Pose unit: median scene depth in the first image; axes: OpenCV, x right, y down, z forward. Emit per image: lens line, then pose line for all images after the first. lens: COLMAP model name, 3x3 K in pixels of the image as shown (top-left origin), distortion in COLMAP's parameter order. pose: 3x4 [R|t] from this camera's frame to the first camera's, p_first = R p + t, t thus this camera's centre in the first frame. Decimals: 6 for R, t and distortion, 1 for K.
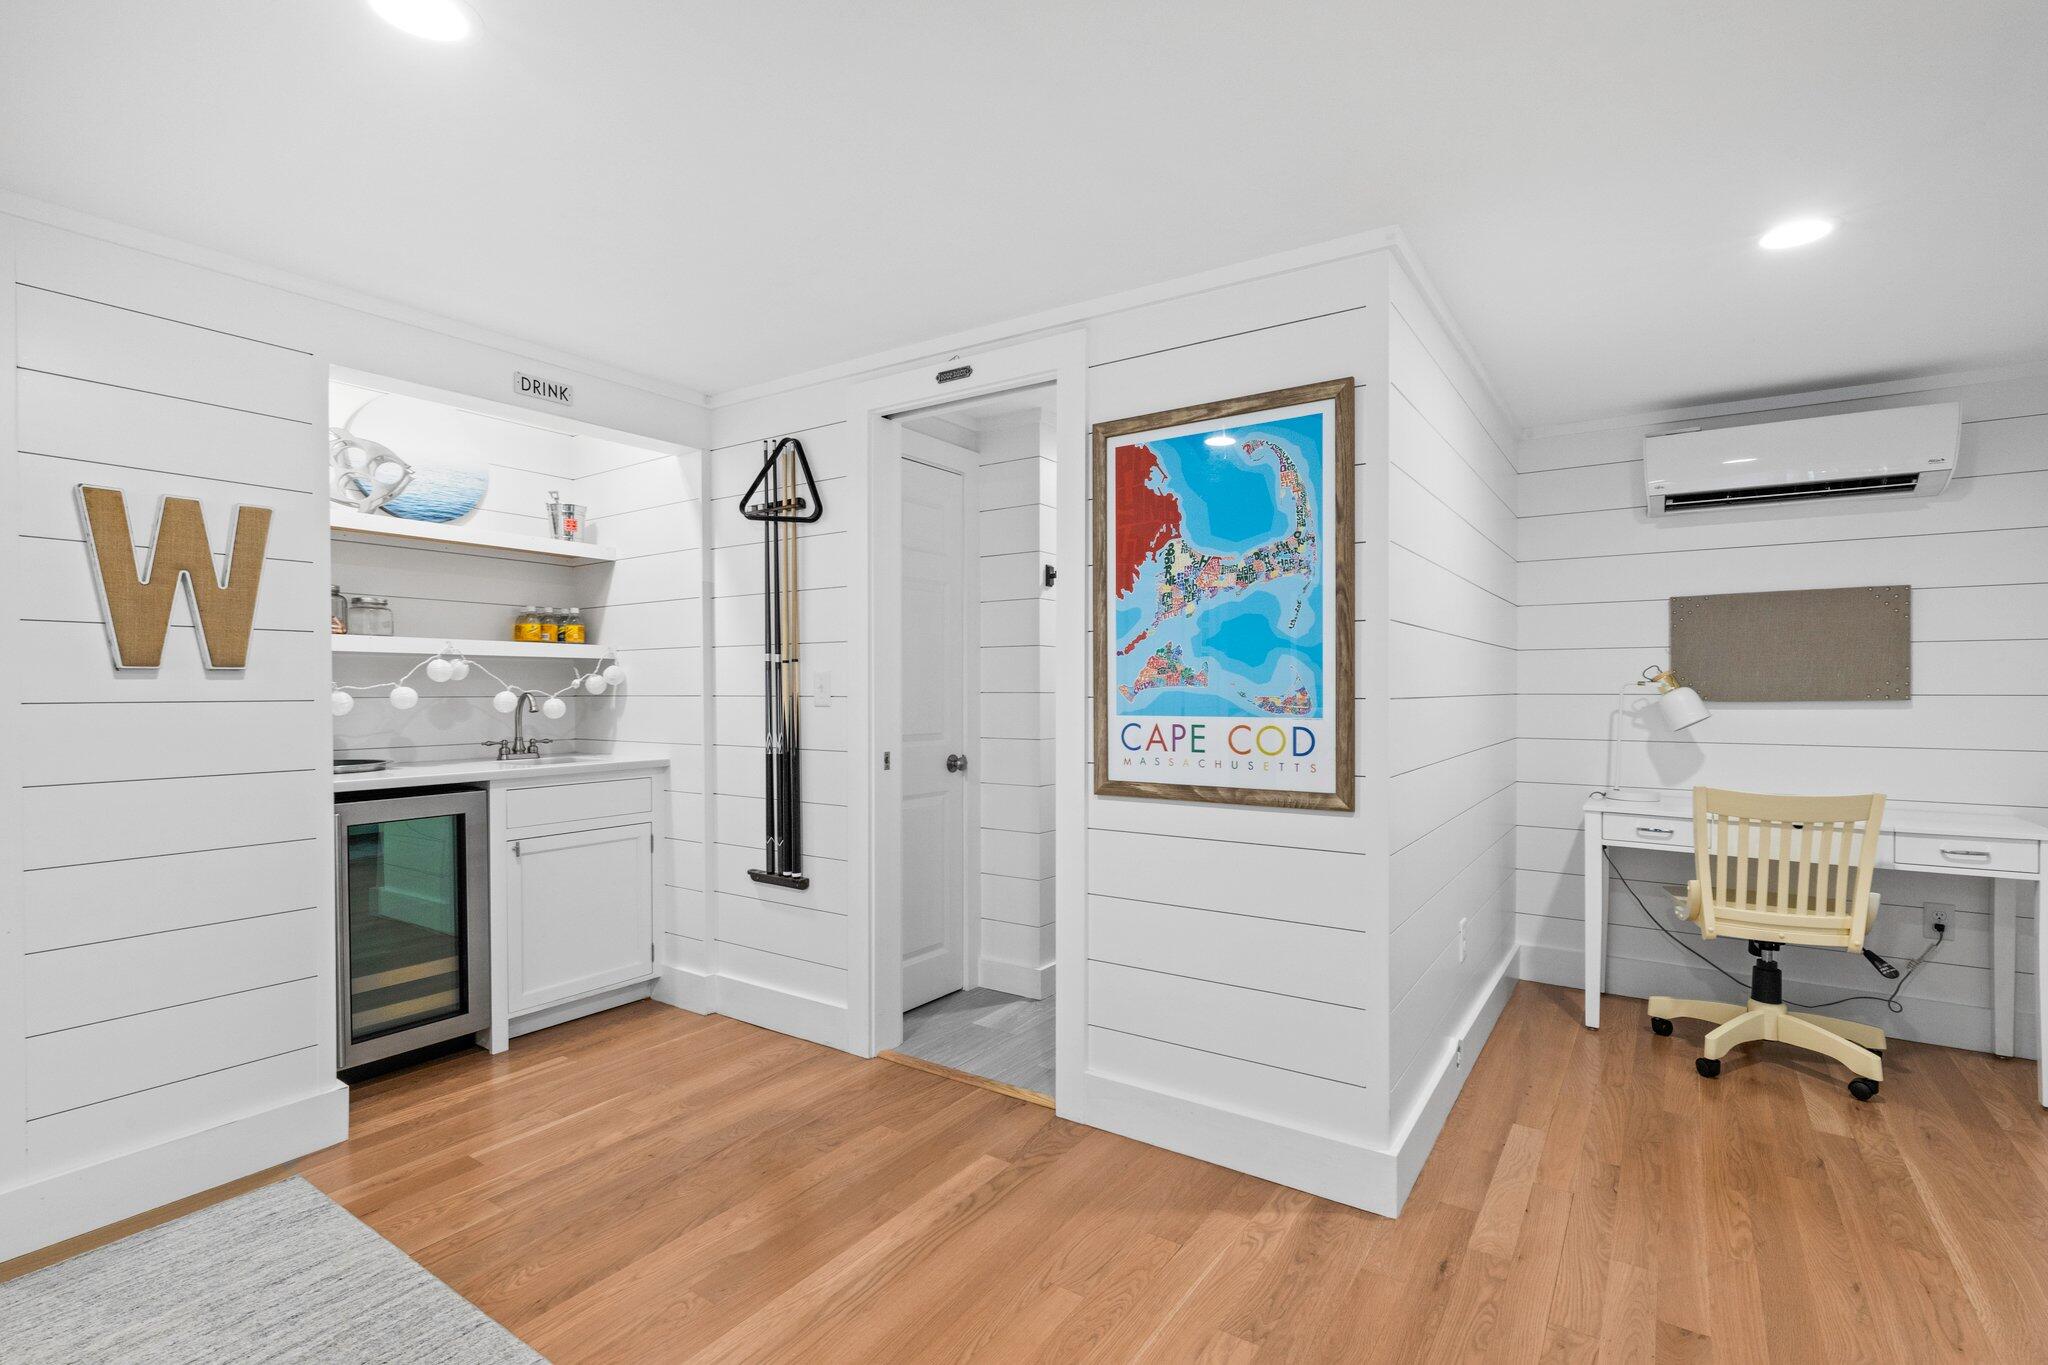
lens RADIAL K [[948.6, 0, 1033.6], [0, 948.6, 699.3], [0, 0, 1]] dist [0.001790, -0.000612]
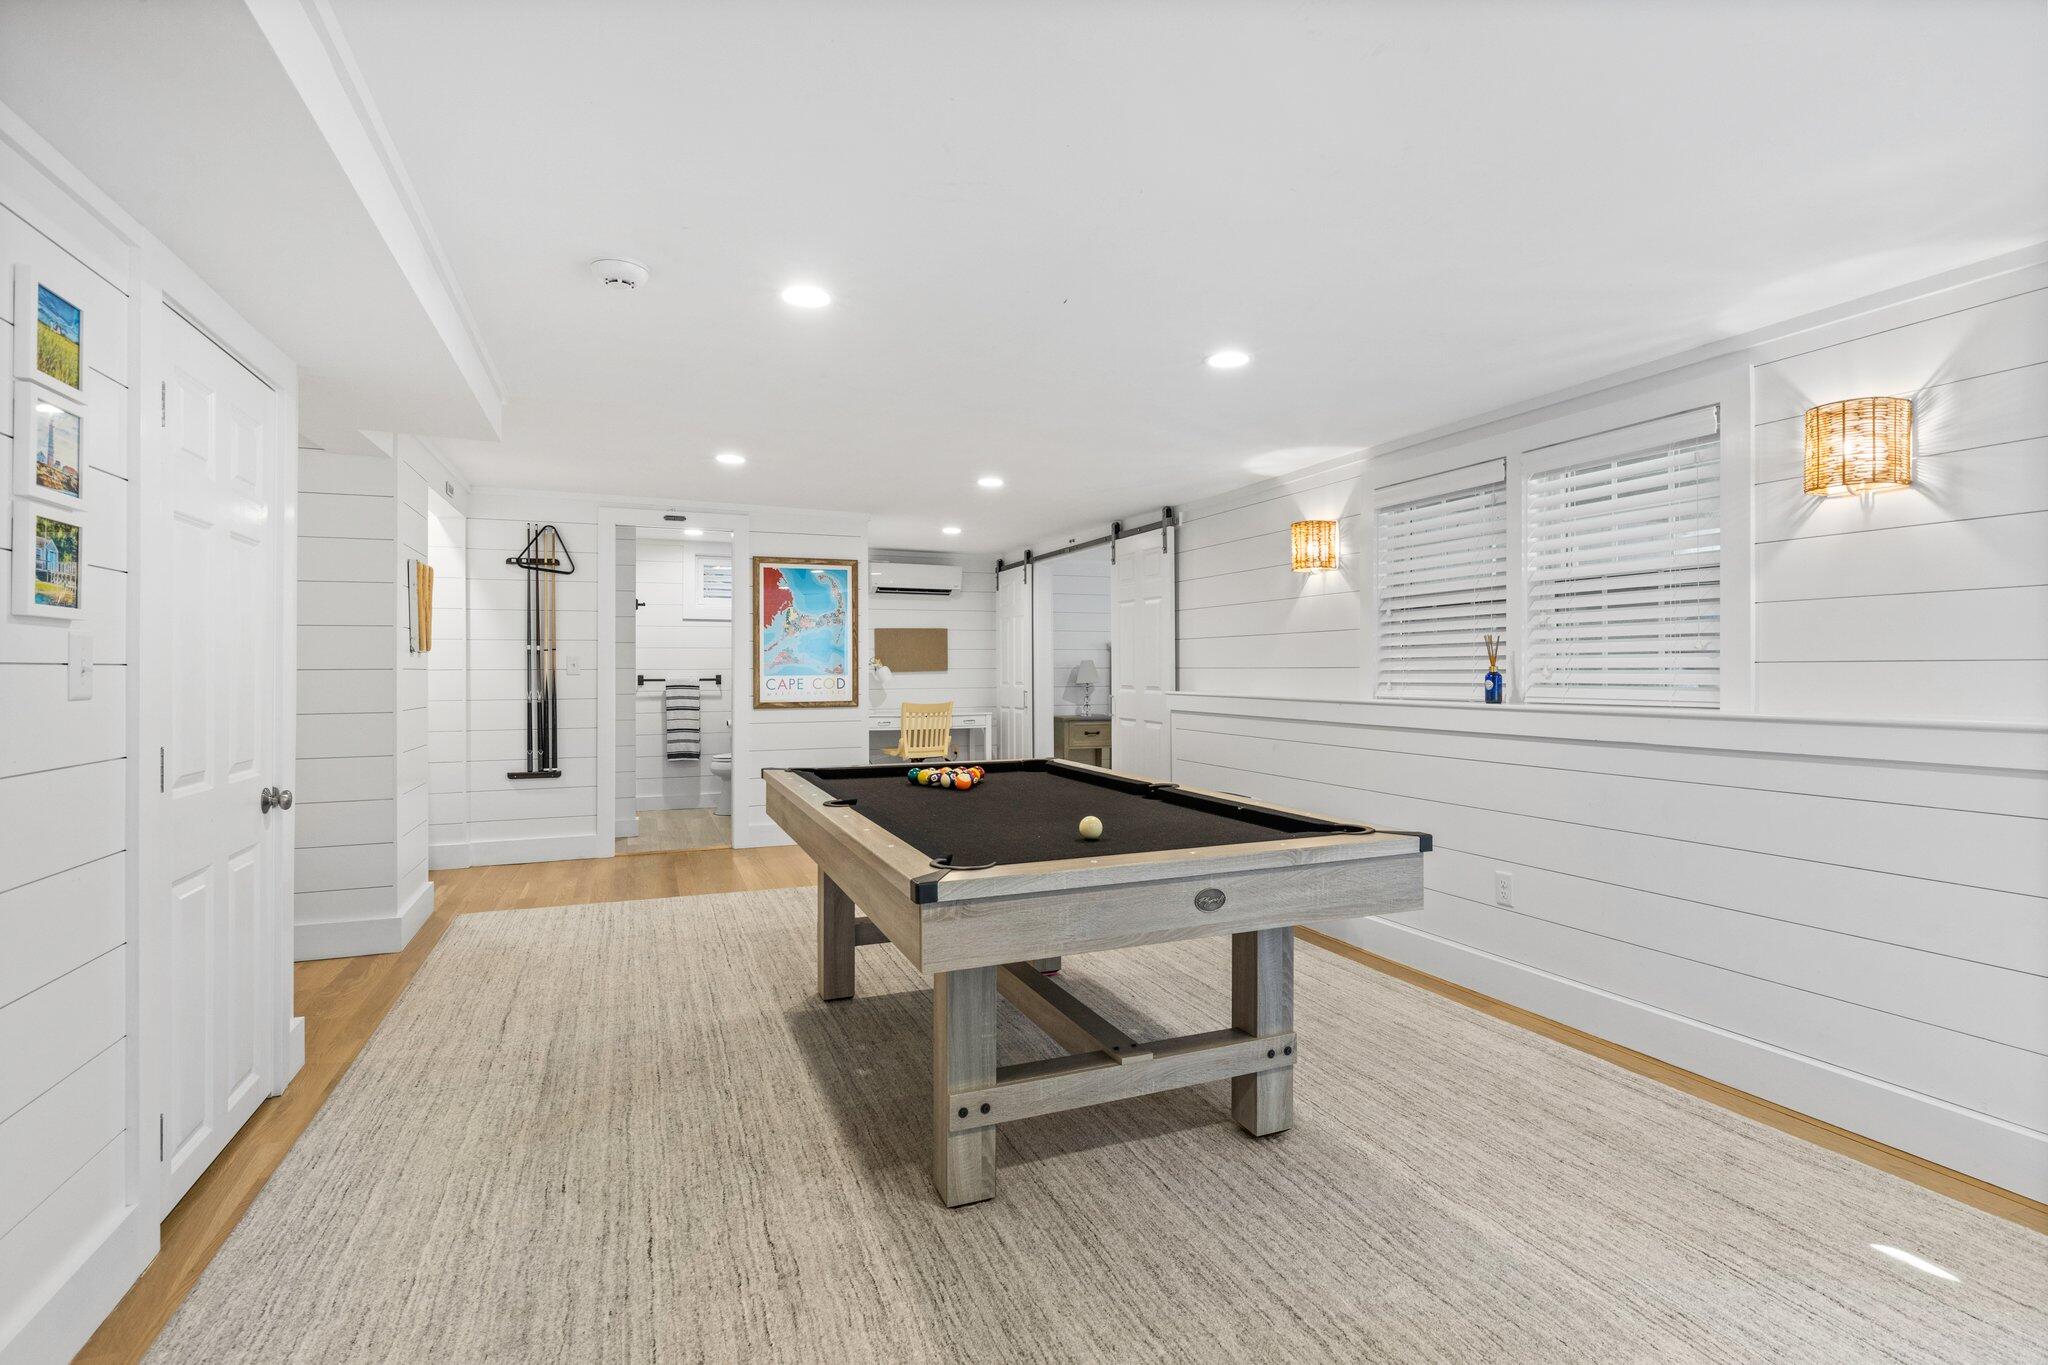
lens RADIAL K [[1015.2, 0, 1032.0], [0, 1015.2, 675.4], [0, 0, 1]] dist [0.002174, 0.000055]
pose [[0.563549, -0.004225, 0.826072, -1.470591], [0.014904, 0.999876, -0.005054, 0.034421], [-0.825948, 0.015160, 0.563542, -0.917489]]
